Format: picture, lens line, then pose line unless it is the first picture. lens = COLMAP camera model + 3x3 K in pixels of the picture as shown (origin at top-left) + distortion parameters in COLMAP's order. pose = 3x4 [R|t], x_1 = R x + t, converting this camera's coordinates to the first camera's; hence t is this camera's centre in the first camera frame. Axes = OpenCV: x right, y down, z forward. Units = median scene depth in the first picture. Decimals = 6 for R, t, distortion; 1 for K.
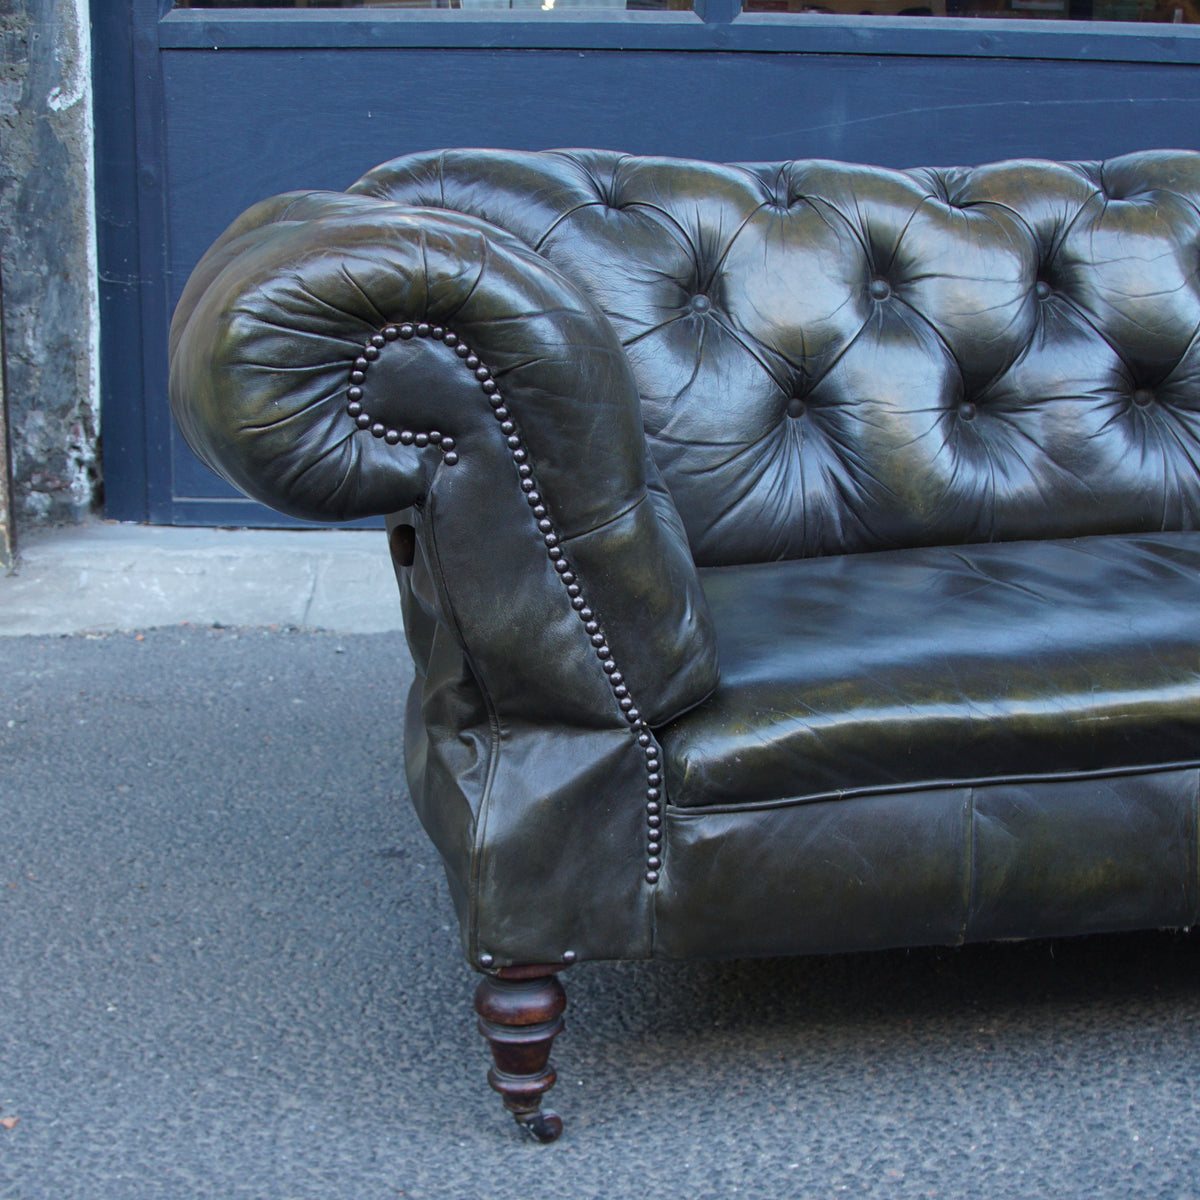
lens RADIAL K [[2367.8, 0, 555.3], [0, 2367.8, 700.5], [0, 0, 1]] dist [-0.108004, 0.000000]
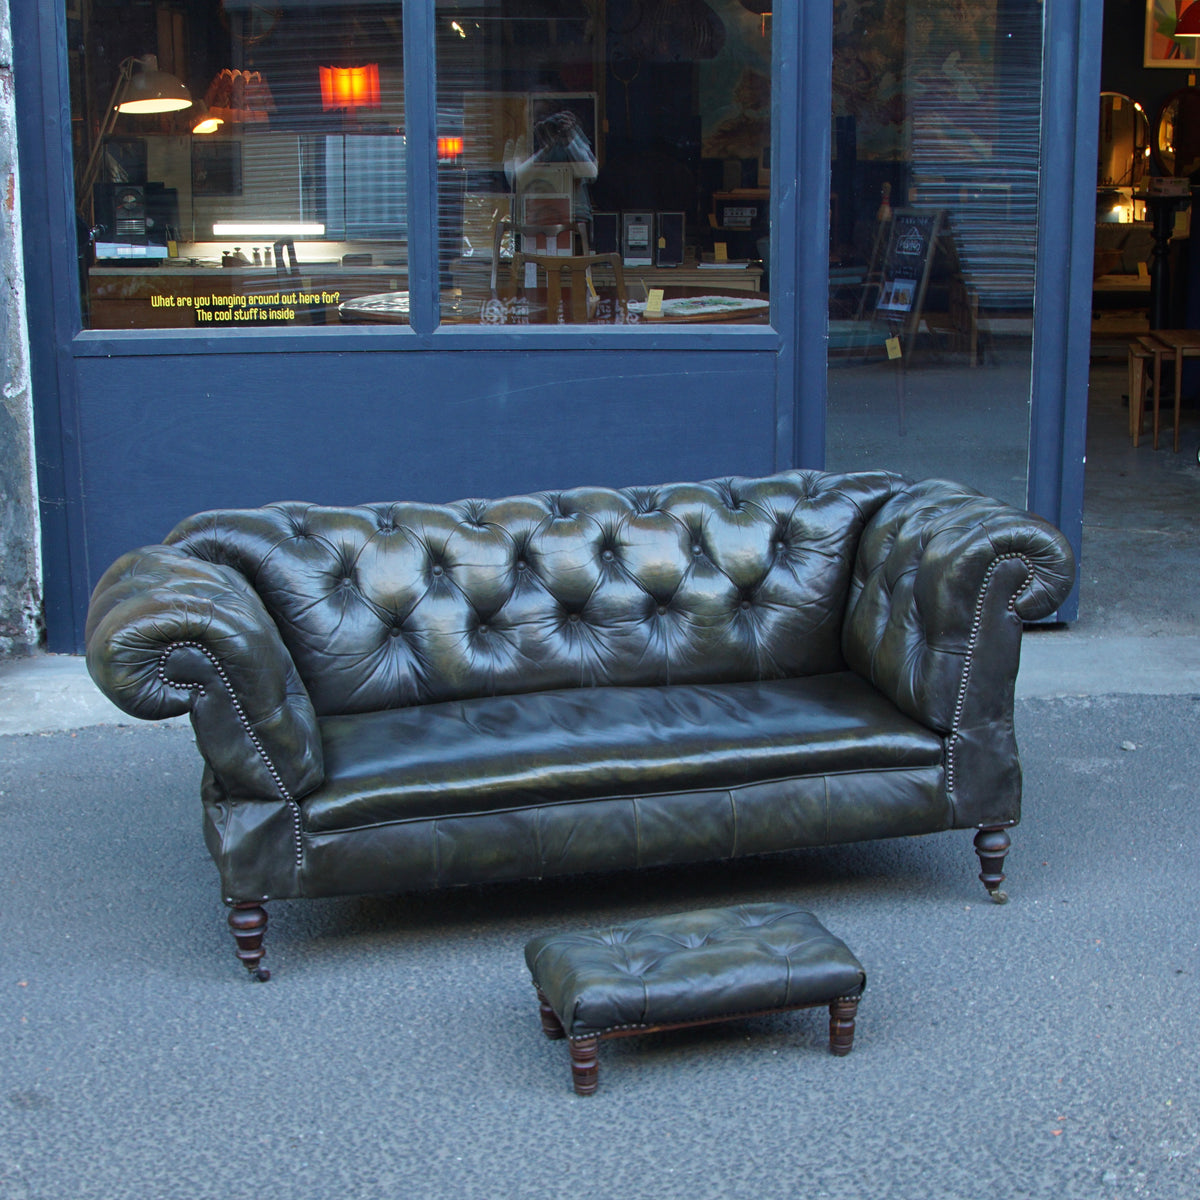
lens RADIAL K [[2658.5, 0, 678.9], [0, 2658.5, 655.0], [0, 0, 1]] dist [-0.121150, 0.000000]
pose [[0.998017, -0.032362, 0.053980, 0.227032], [0.033109, 0.999367, -0.013015, -0.068236], [-0.053525, 0.014776, 0.998457, -1.327875]]
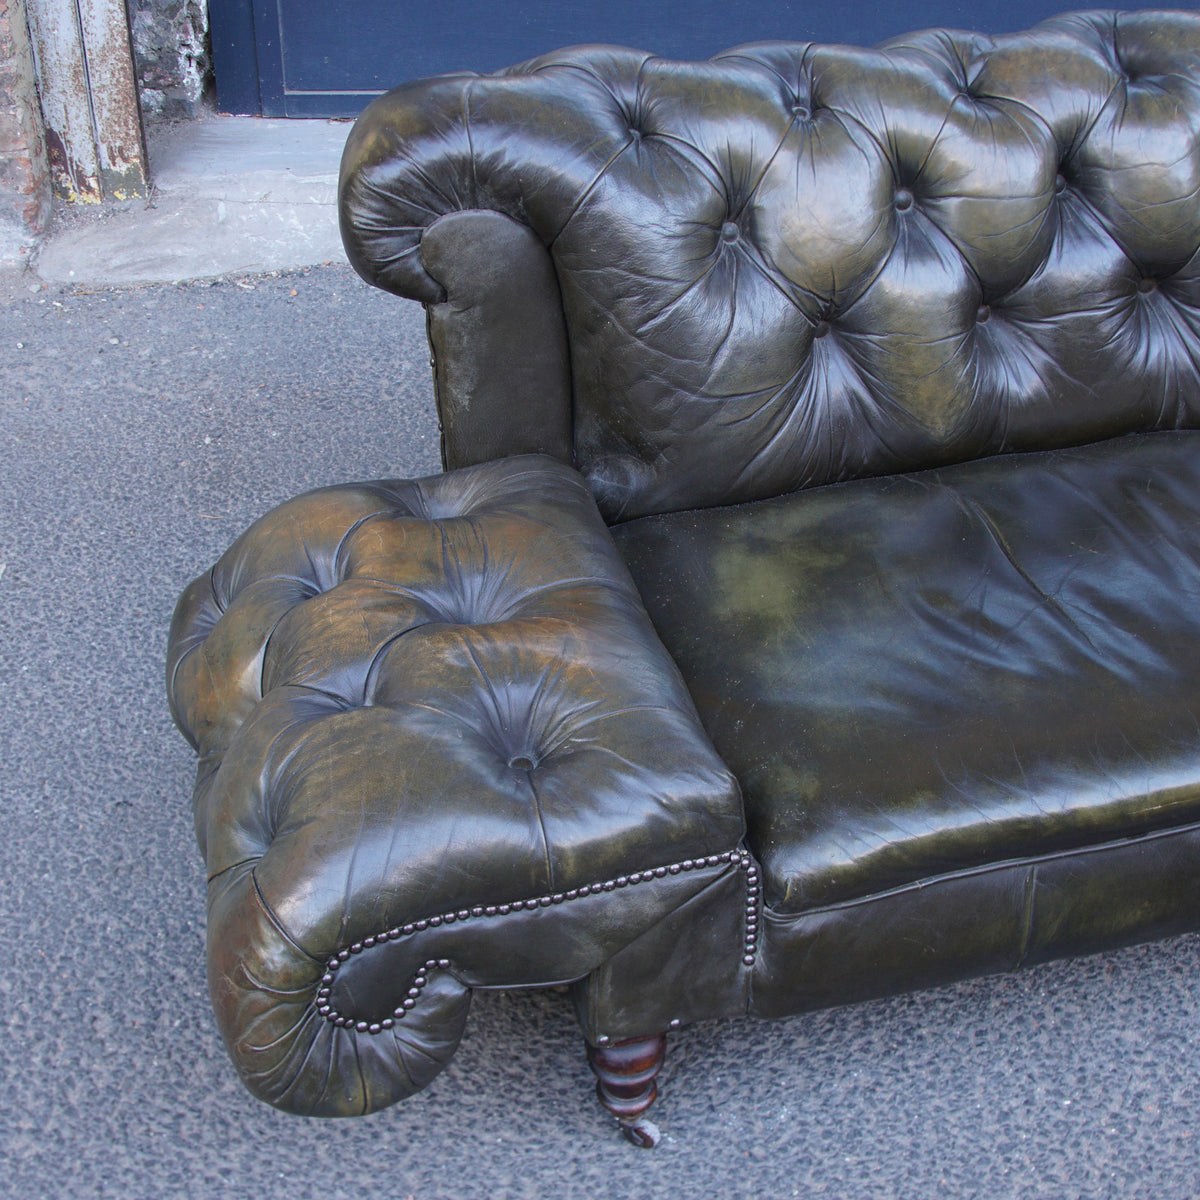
lens RADIAL K [[2099.7, 0, 642.8], [0, 2099.7, 731.2], [0, 0, 1]] dist [-0.099316, 0.000000]
pose [[0.991110, -0.068771, 0.113889, -0.090294], [0.017514, 0.916030, 0.400726, -0.335116], [-0.131884, -0.395170, 0.909092, 0.129708]]
